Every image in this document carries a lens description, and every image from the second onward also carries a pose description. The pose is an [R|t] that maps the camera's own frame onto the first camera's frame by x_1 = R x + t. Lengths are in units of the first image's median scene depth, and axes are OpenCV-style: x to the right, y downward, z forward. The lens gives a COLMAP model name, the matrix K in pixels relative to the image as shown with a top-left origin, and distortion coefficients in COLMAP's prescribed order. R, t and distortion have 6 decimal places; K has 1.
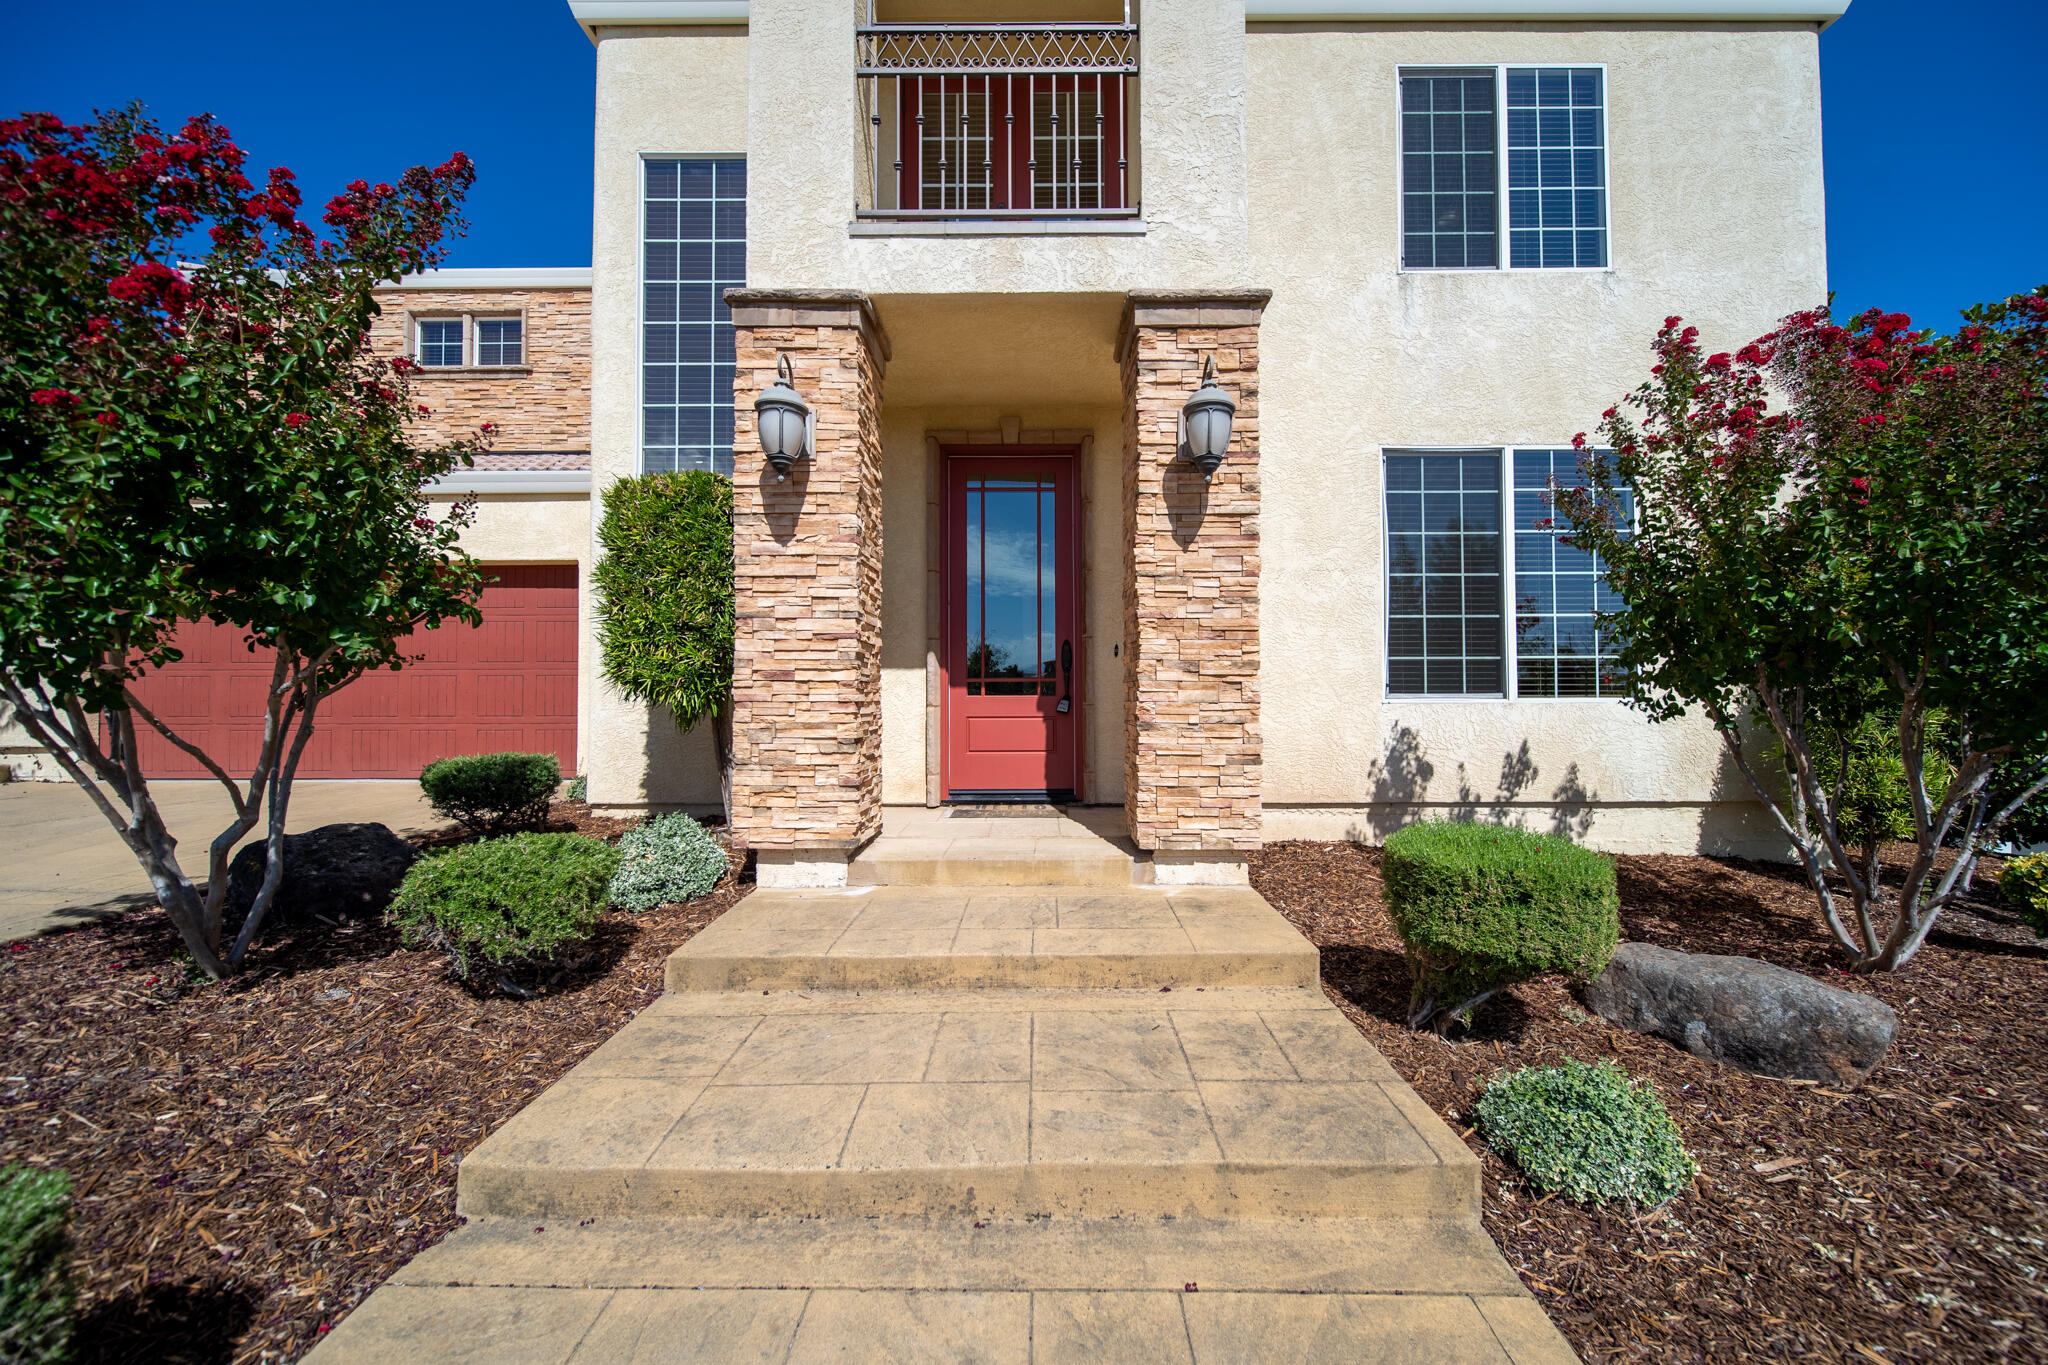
lens RADIAL K [[746.8, 0, 1041.3], [0, 746.8, 687.6], [0, 0, 1]] dist [-0.016765, -0.000071]
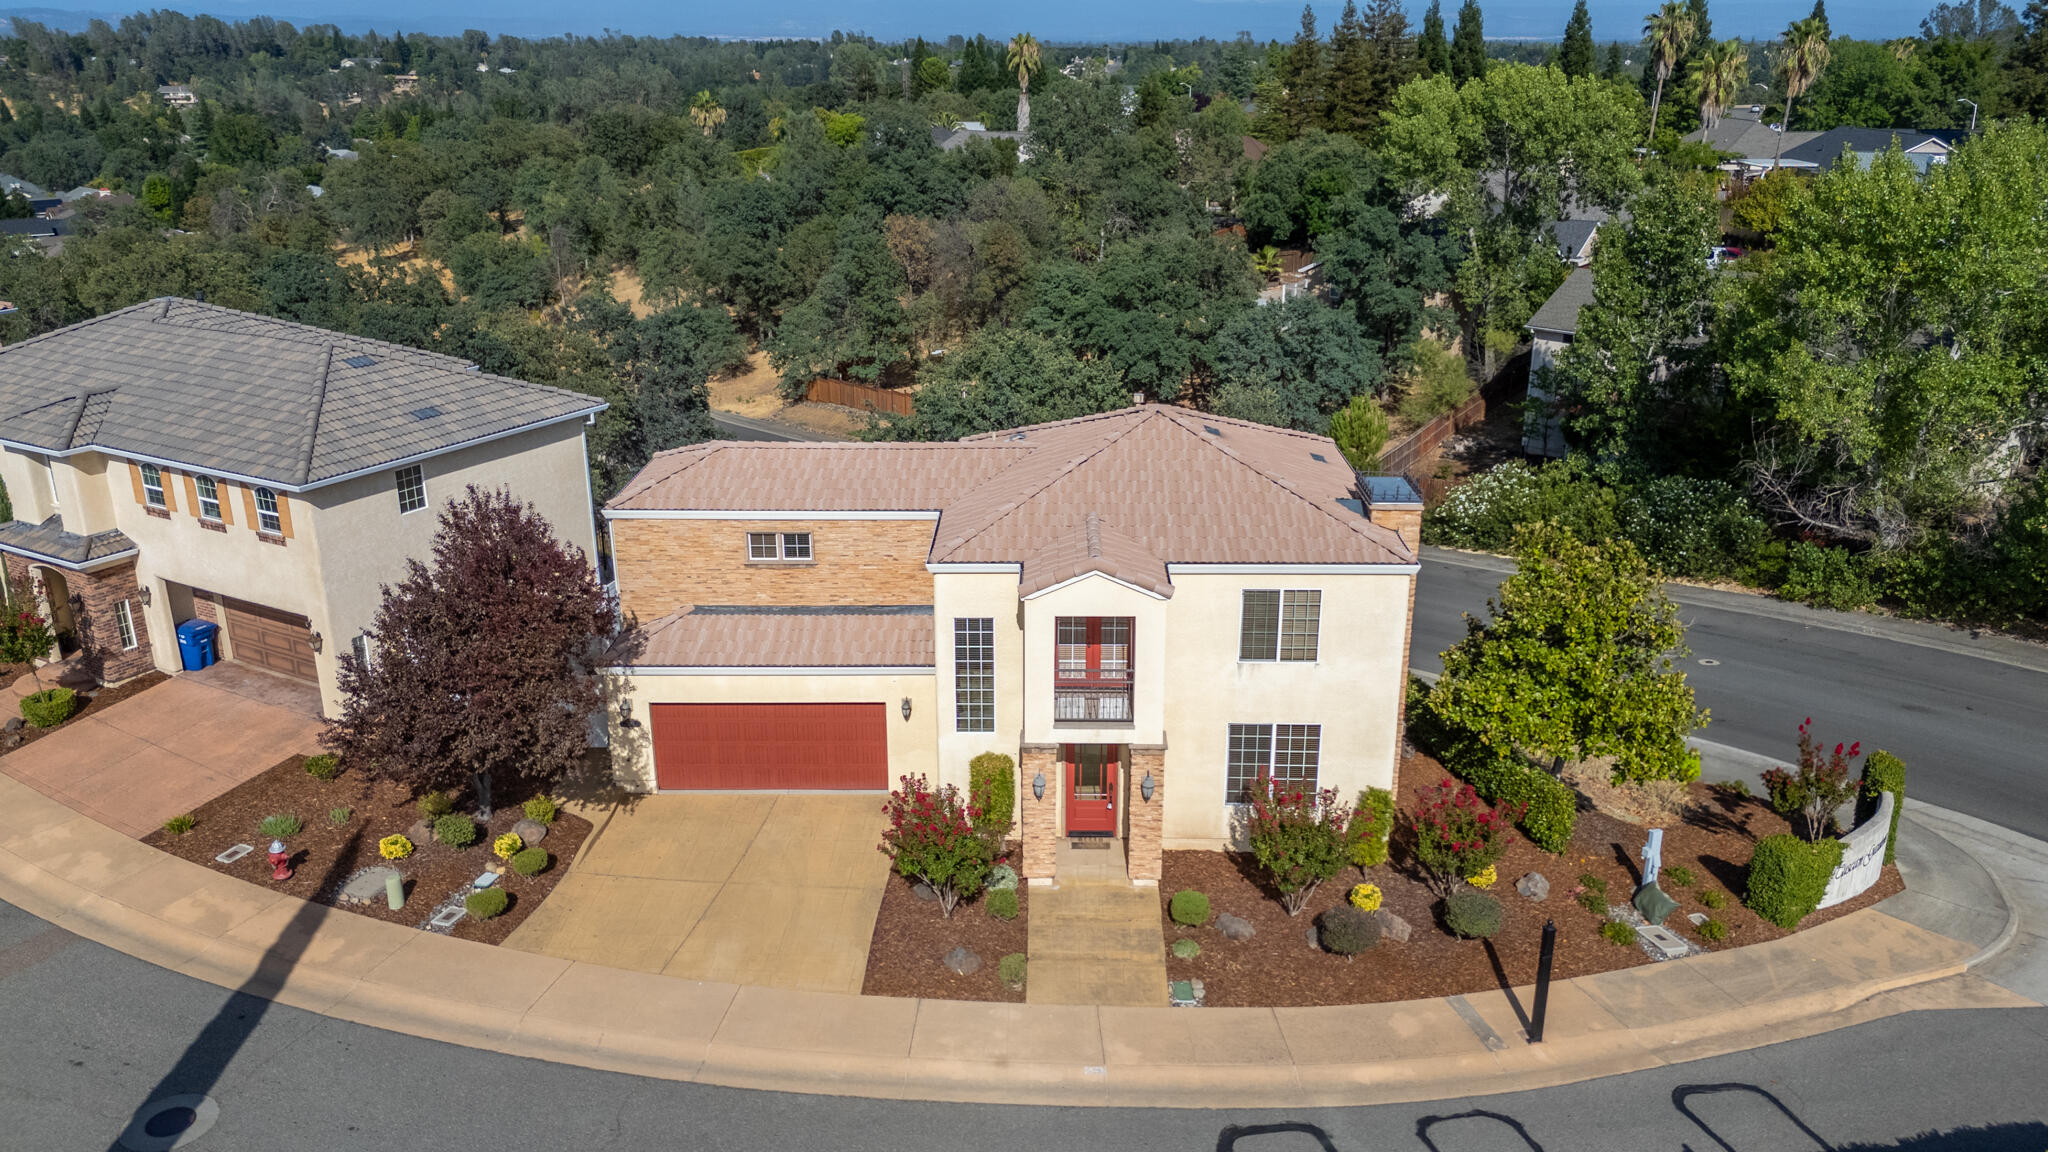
lens RADIAL K [[1489.5, 0, 1042.5], [0, 1489.5, 571.8], [0, 0, 1]] dist [0.080082, -0.092551]
pose [[0.999940, 0.006157, -0.009107, -0.178789], [-0.002711, 0.940975, 0.338464, -2.720424], [0.010653, -0.338419, 0.940935, -4.015753]]
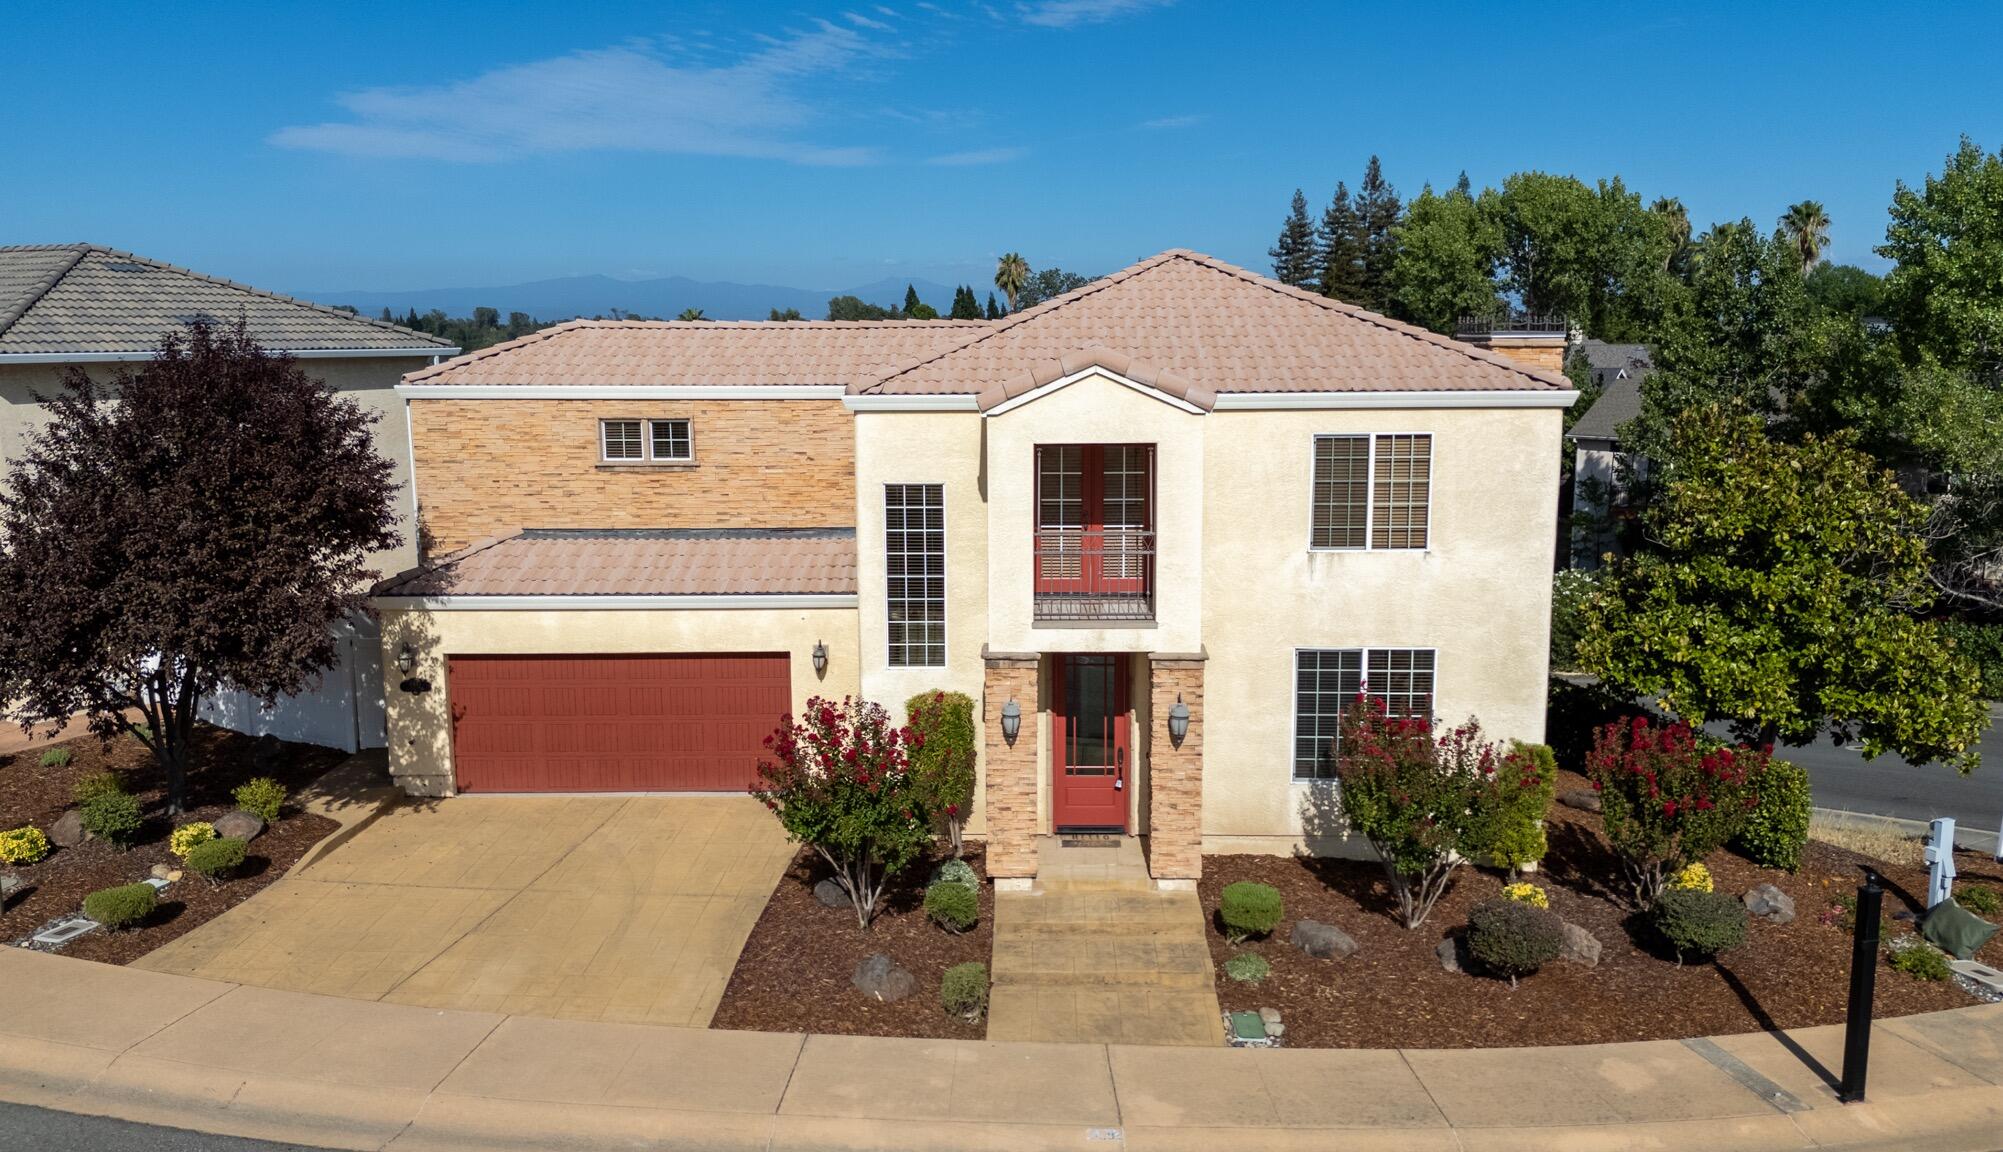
lens RADIAL K [[1504.1, 0, 1040.0], [0, 1504.1, 576.3], [0, 0, 1]] dist [0.054600, -0.043009]
pose [[0.999986, 0.000365, -0.005236, -0.149148], [0.000558, 0.984507, 0.175342, -1.151752], [0.005219, -0.175343, 0.984494, -2.629493]]
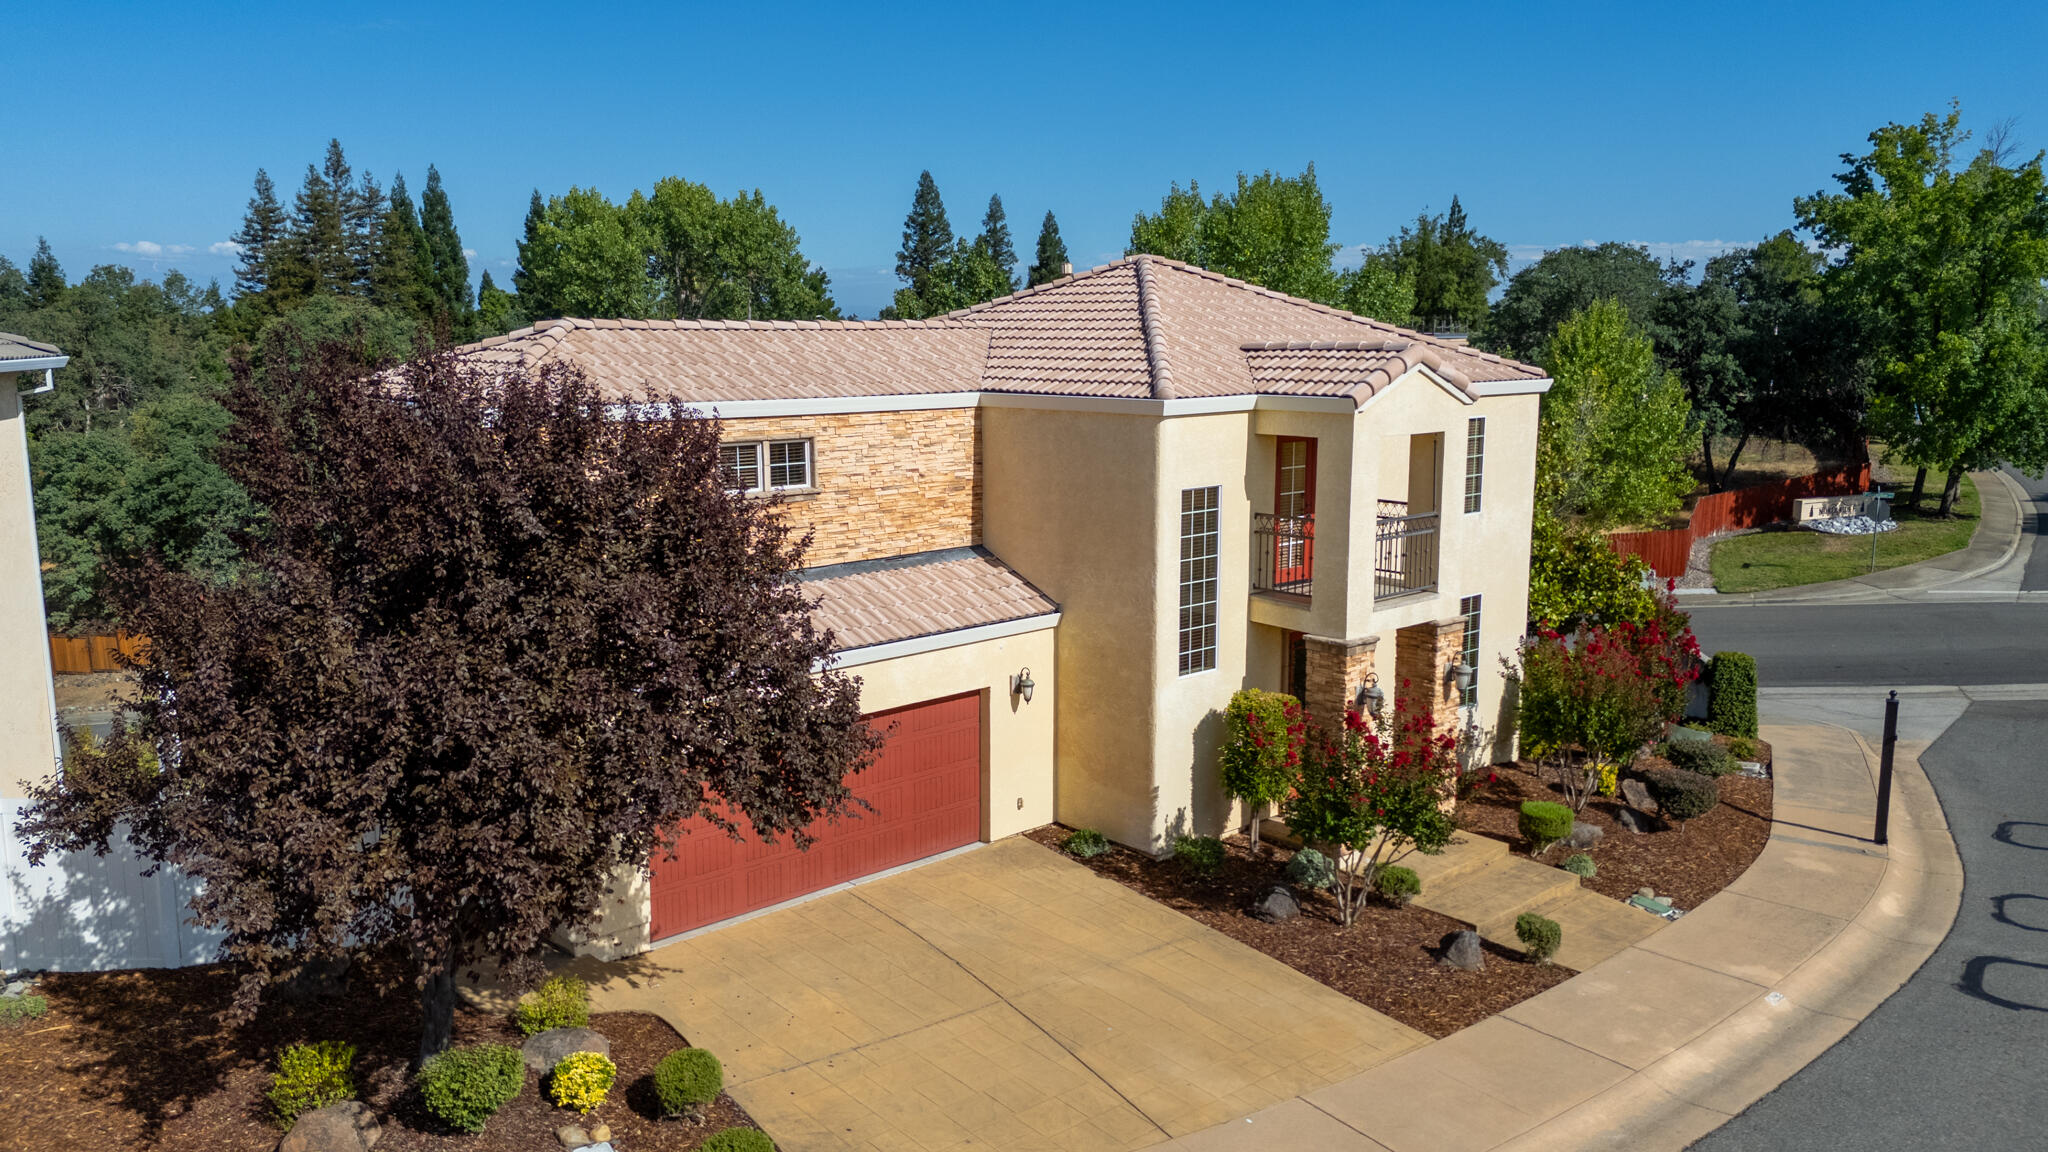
lens RADIAL K [[1489.5, 0, 1042.5], [0, 1489.5, 571.8], [0, 0, 1]] dist [0.080082, -0.092551]
pose [[0.734885, -0.107695, 0.669586, -3.187326], [-0.010240, 0.985437, 0.169735, -1.137832], [-0.678115, -0.131592, 0.723080, -1.349408]]
